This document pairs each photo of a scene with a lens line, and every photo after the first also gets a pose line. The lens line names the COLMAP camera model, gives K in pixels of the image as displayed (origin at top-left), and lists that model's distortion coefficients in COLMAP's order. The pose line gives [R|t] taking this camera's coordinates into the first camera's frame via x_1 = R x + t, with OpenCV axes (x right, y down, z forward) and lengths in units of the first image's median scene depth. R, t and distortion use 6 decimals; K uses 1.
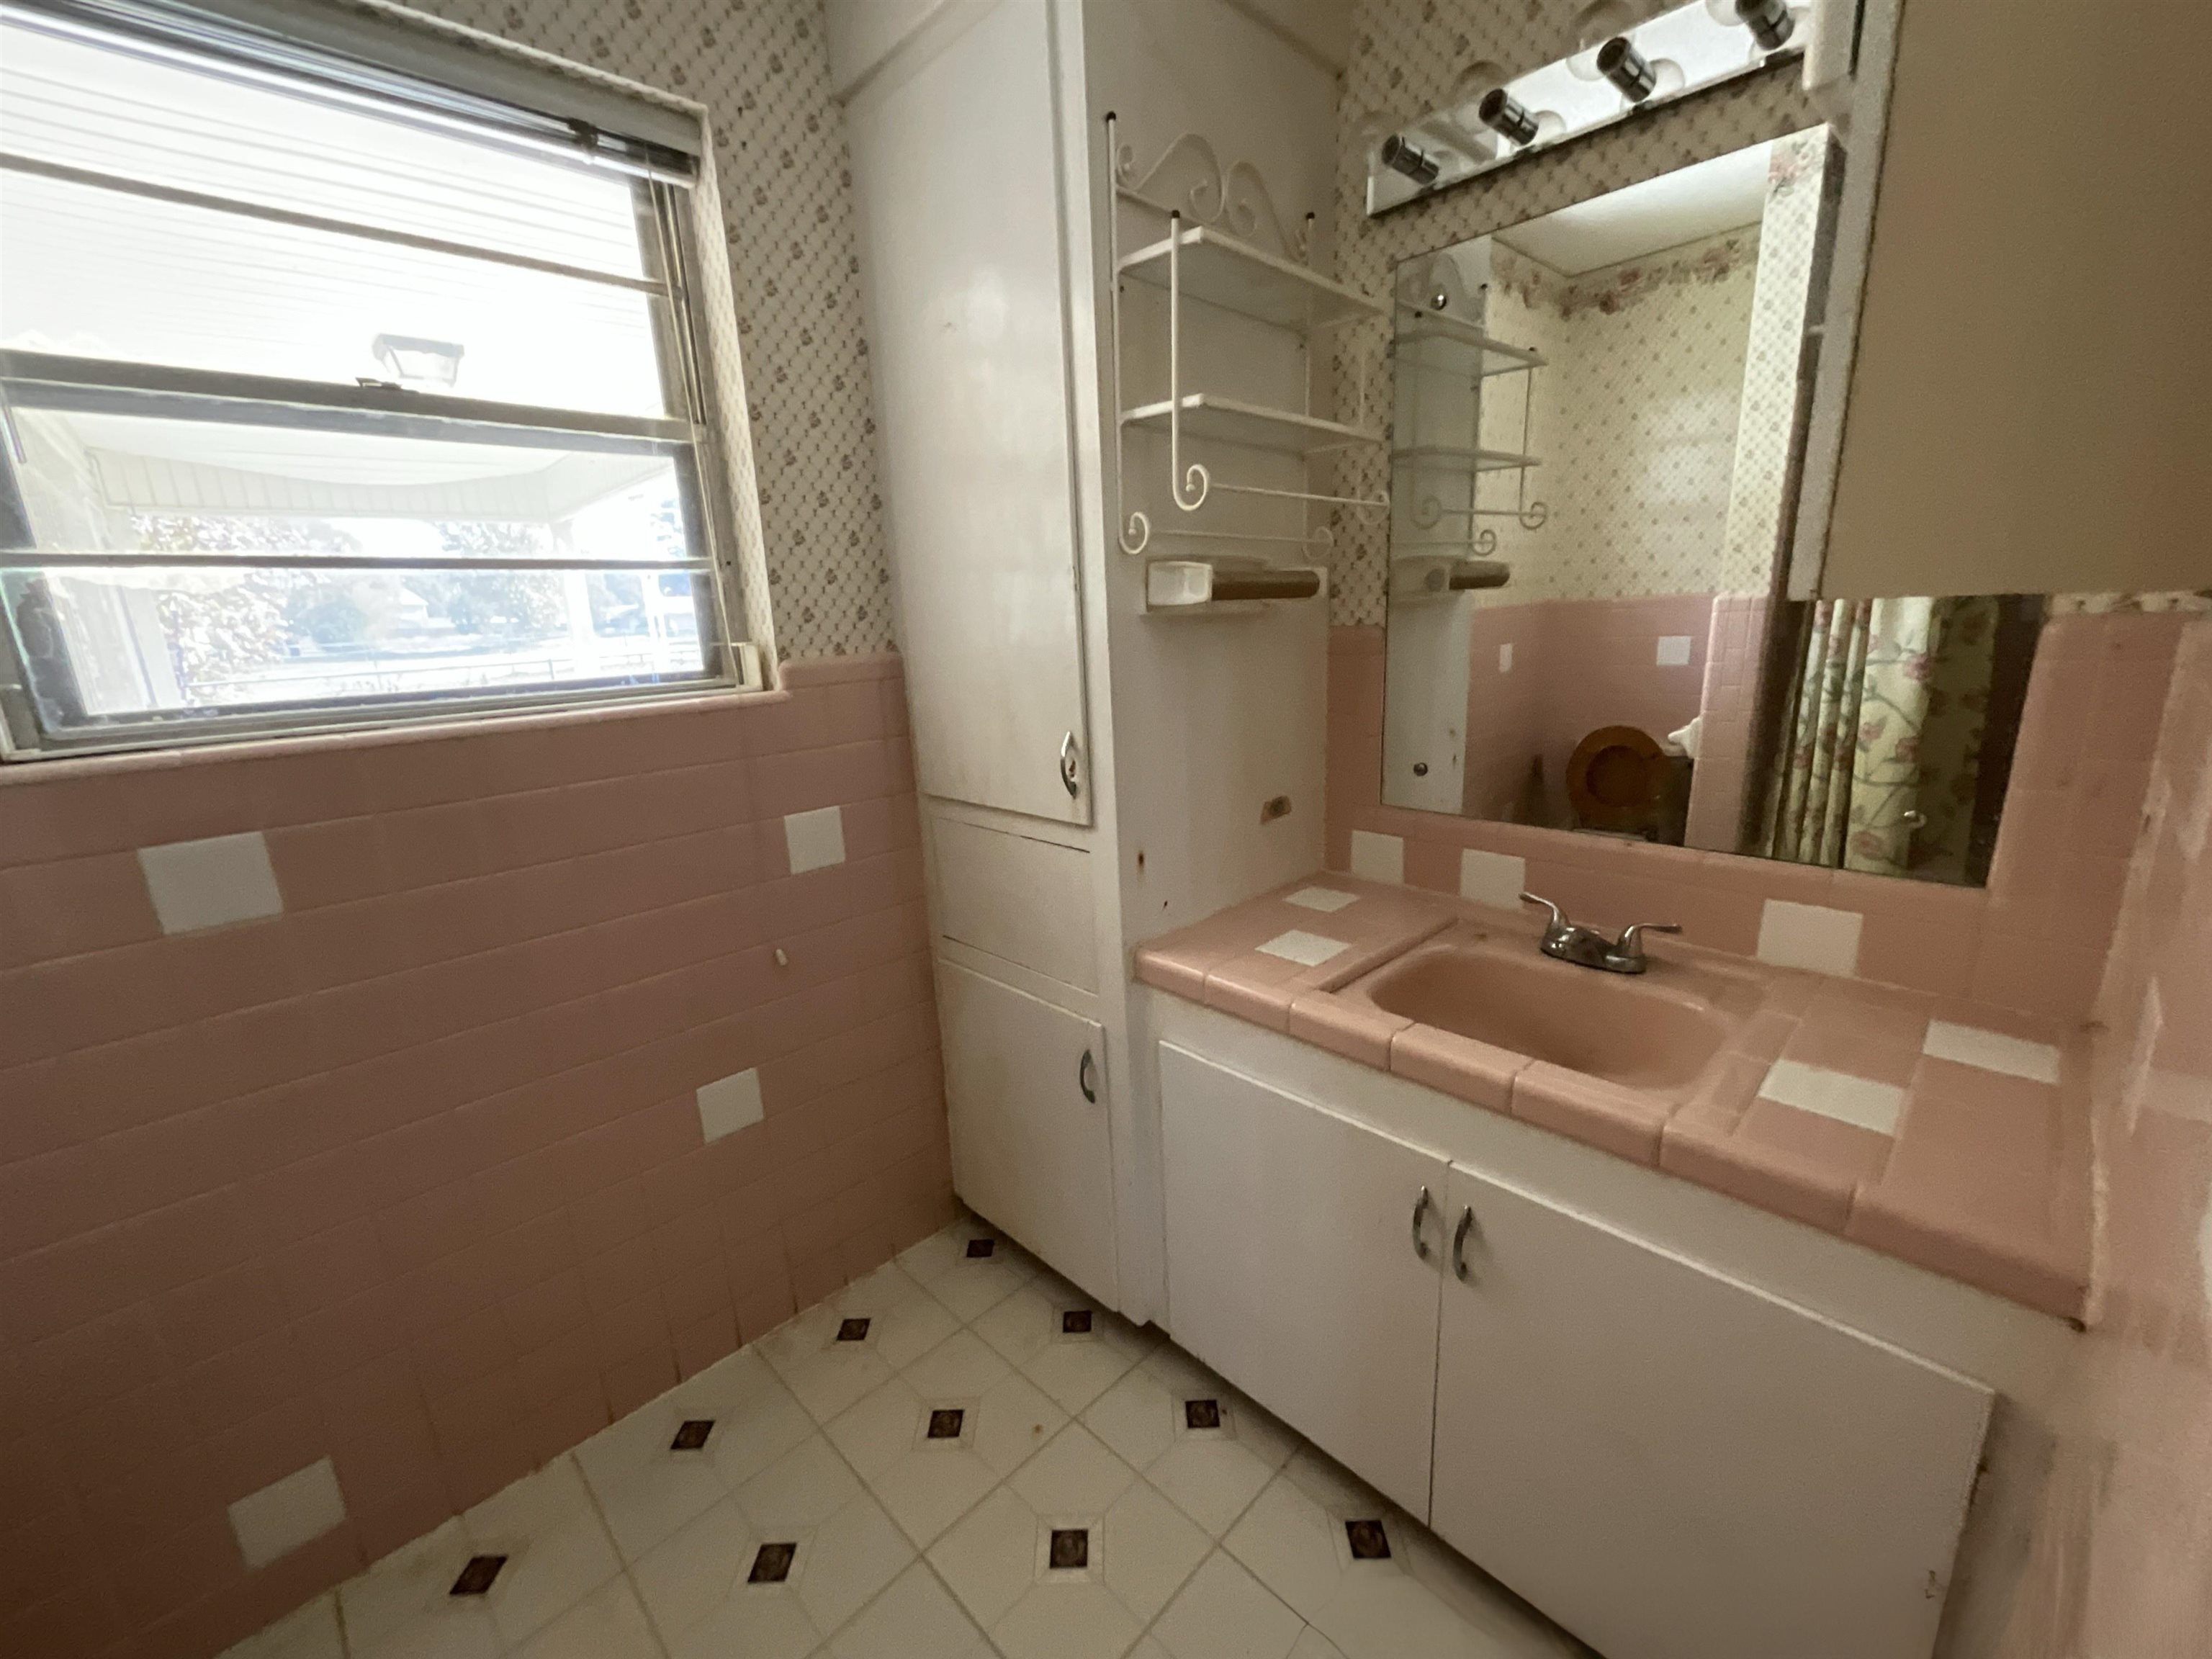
lens RADIAL K [[891.5, 0, 1101.1], [0, 891.5, 835.8], [0, 0, 1]] dist [-0.002385, 0.000647]
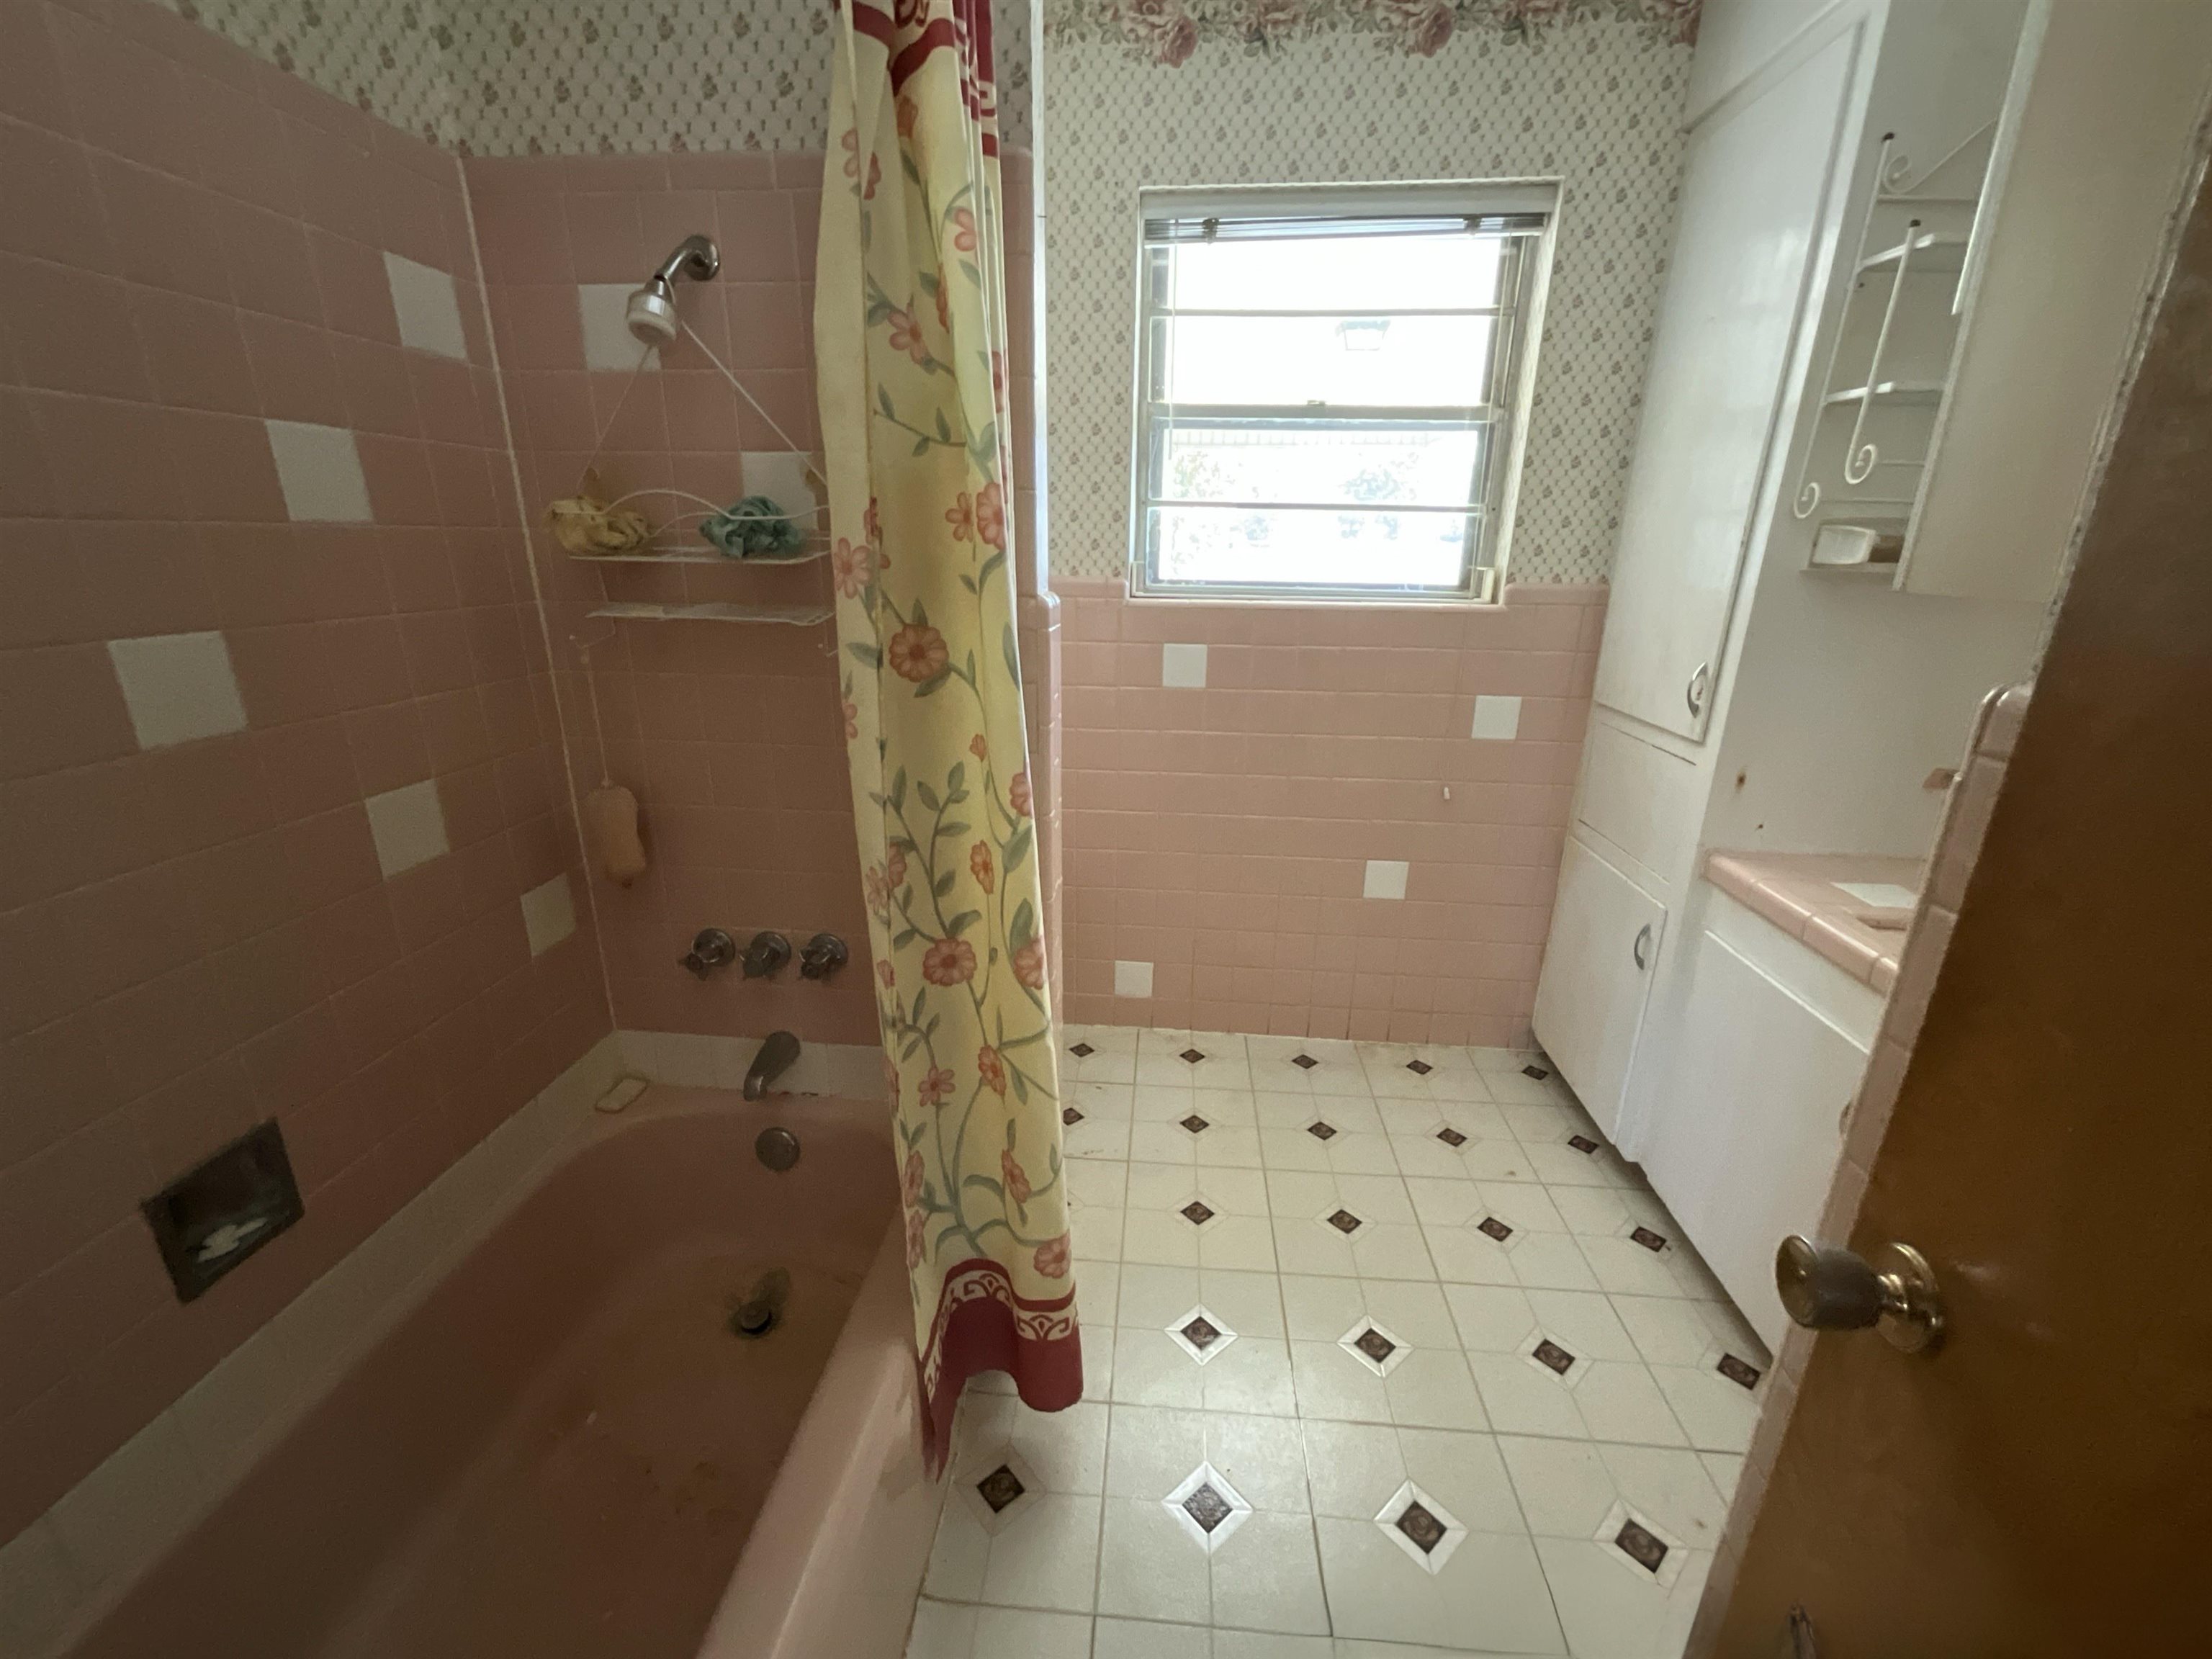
lens RADIAL K [[891.5, 0, 1105.6], [0, 891.5, 829.6], [0, 0, 1]] dist [-0.002385, 0.000647]
pose [[0.648316, 0.283635, -0.706568, 0.346285], [-0.224987, 0.957945, 0.178106, 0.067937], [0.727370, 0.043500, 0.684865, -0.408054]]
